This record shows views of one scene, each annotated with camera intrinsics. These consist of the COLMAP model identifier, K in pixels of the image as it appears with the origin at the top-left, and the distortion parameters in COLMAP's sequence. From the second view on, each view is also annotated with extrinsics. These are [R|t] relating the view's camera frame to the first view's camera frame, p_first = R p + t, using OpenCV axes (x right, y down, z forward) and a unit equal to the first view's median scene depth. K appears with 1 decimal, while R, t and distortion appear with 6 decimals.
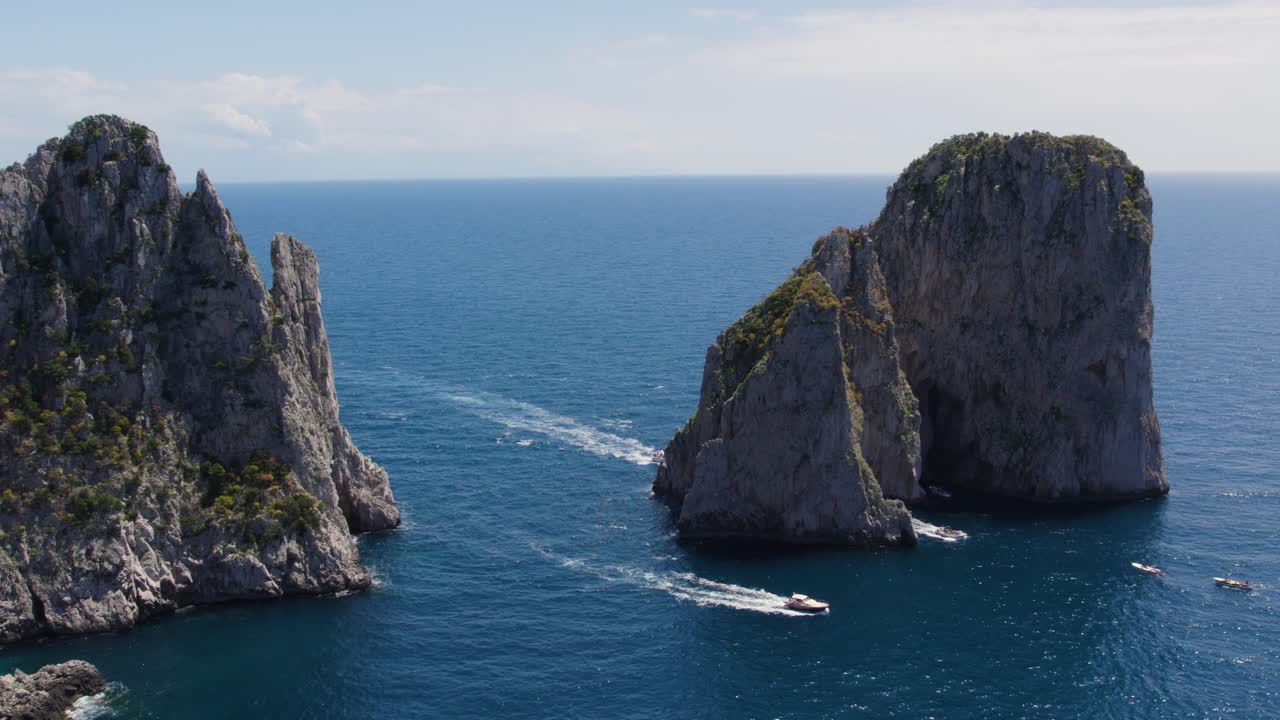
lens RADIAL K [[1163.3, 0, 650.9], [0, 1163.3, 354.6], [0, 0, 1]] dist [-0.054855, 0.006701]
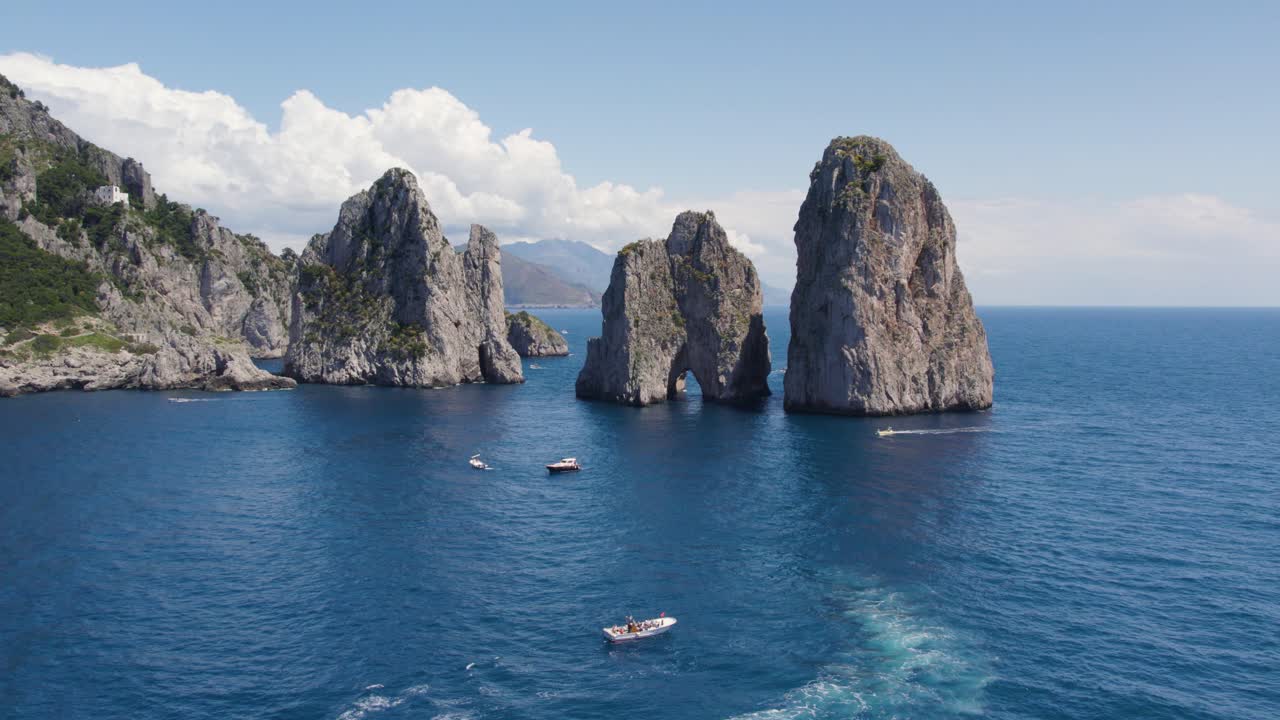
lens RADIAL K [[1163.3, 0, 650.9], [0, 1163.3, 354.6], [0, 0, 1]] dist [-0.054855, 0.006701]
pose [[0.601315, 0.049818, -0.797458, 1.609785], [-0.135612, 0.989937, -0.040415, 0.172729], [0.787420, 0.132447, 0.602020, 0.076699]]
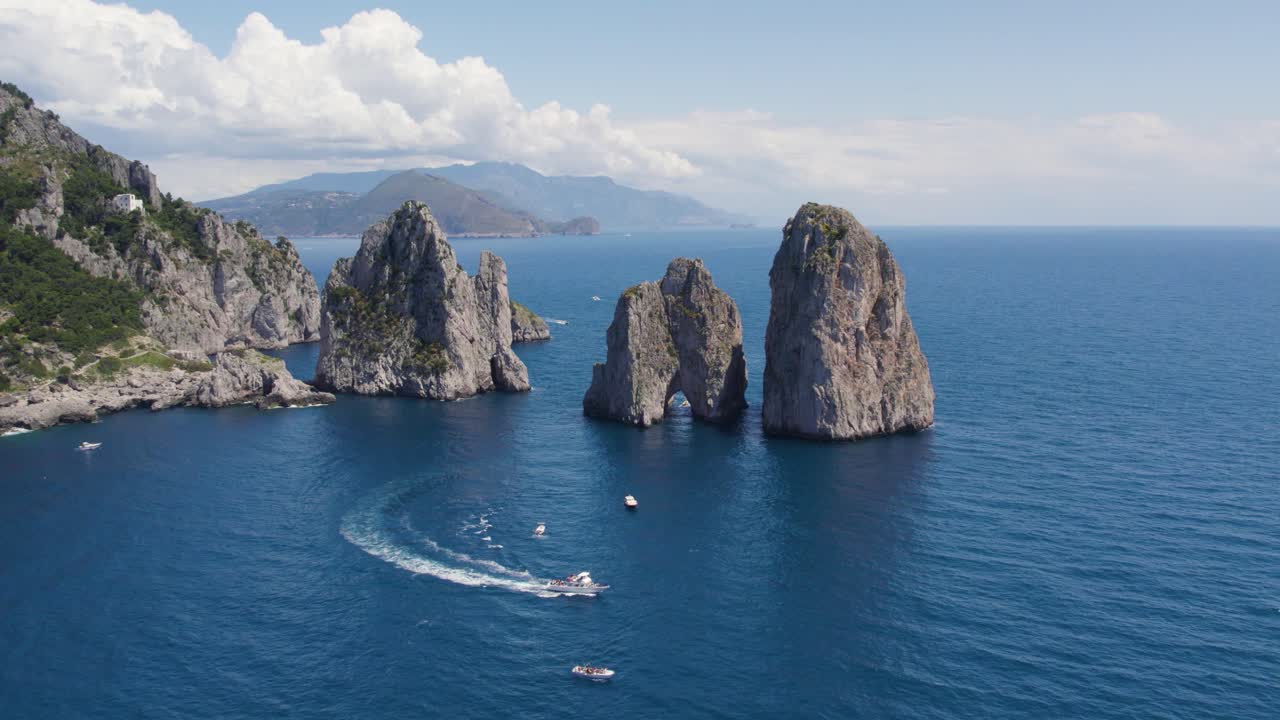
lens RADIAL K [[1163.3, 0, 650.9], [0, 1163.3, 354.6], [0, 0, 1]] dist [-0.054855, 0.006701]
pose [[0.643326, 0.097083, -0.759412, 1.796139], [-0.124296, 0.992012, 0.021522, 0.007395], [0.755435, 0.080547, 0.650254, -0.232167]]
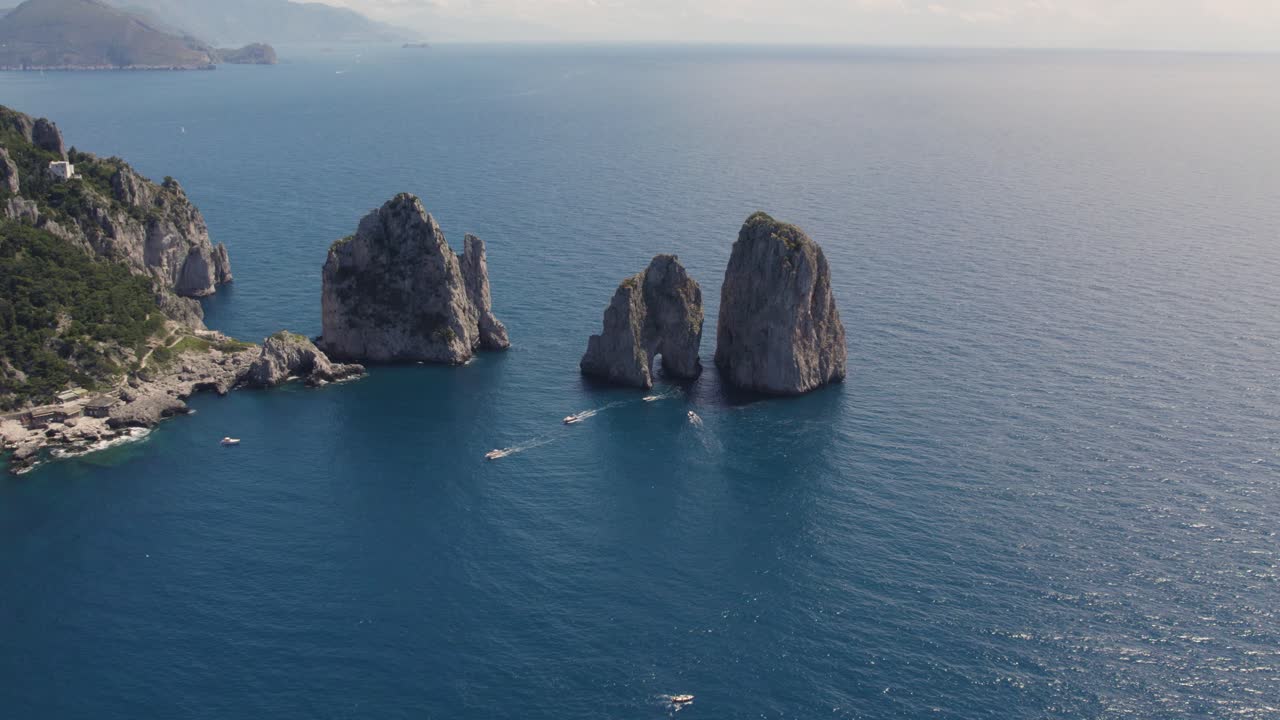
lens RADIAL K [[1163.3, 0, 650.9], [0, 1163.3, 354.6], [0, 0, 1]] dist [-0.054855, 0.006701]
pose [[0.832206, 0.168027, -0.528393, 1.680812], [-0.106651, 0.983691, 0.144838, -0.294109], [0.544112, -0.064182, 0.836554, -1.170785]]
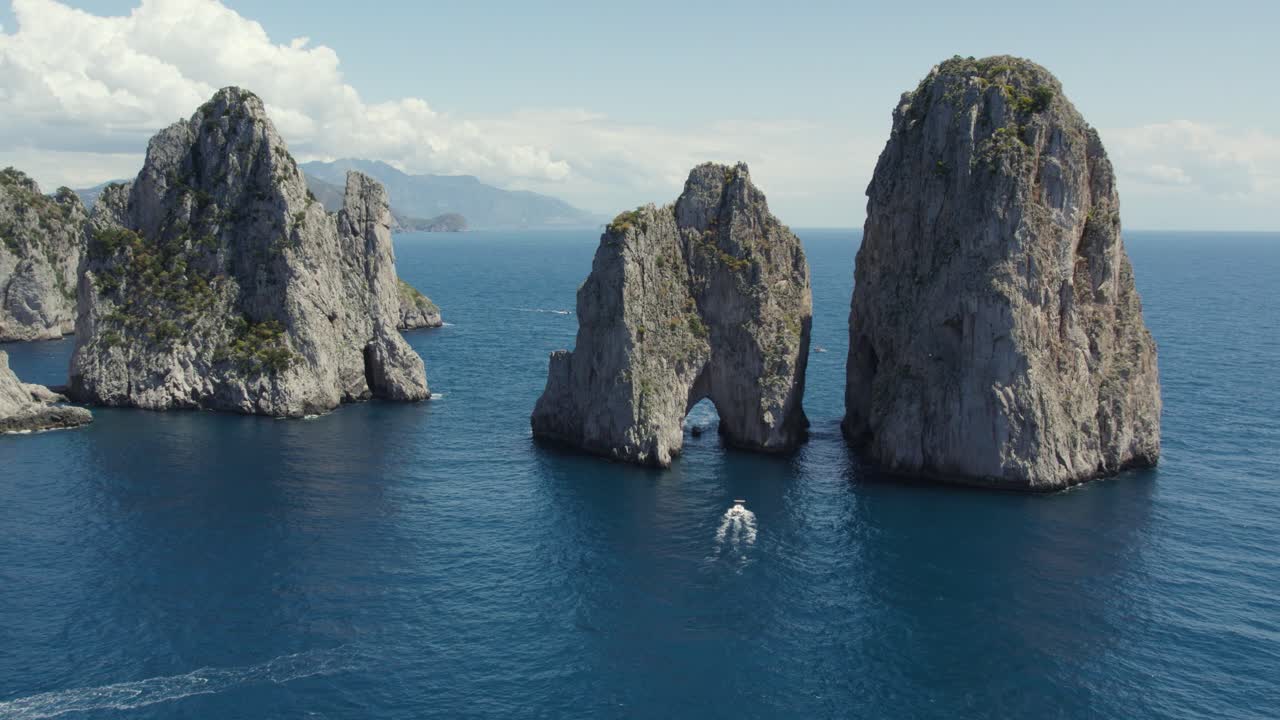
lens RADIAL K [[1163.3, 0, 650.9], [0, 1163.3, 354.6], [0, 0, 1]] dist [-0.054855, 0.006701]
pose [[0.727155, 0.091730, -0.680316, 0.985729], [-0.120390, 0.992713, 0.005173, 0.068845], [0.675834, 0.078142, 0.732900, 0.274539]]
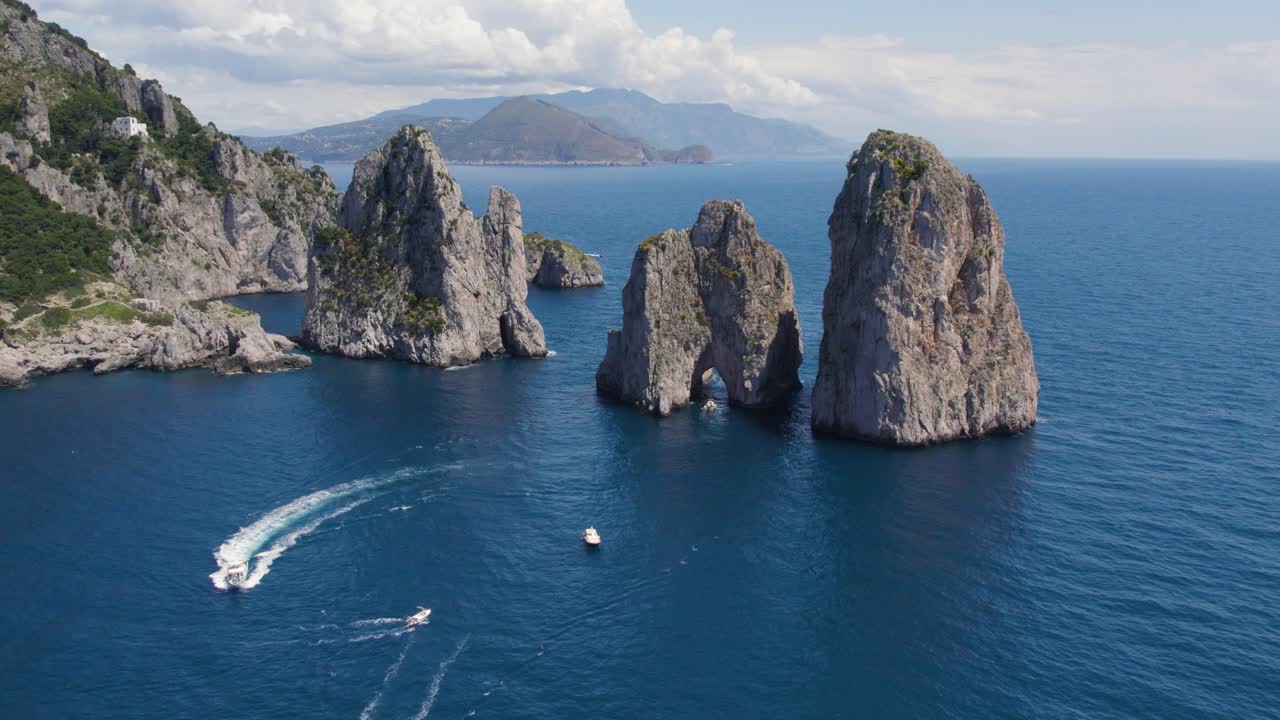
lens RADIAL K [[1163.3, 0, 650.9], [0, 1163.3, 354.6], [0, 0, 1]] dist [-0.054855, 0.006701]
pose [[0.562783, 0.157812, -0.811400, 1.535900], [-0.139956, 0.985626, 0.094625, -0.054858], [0.814670, 0.060308, 0.576780, 0.152750]]
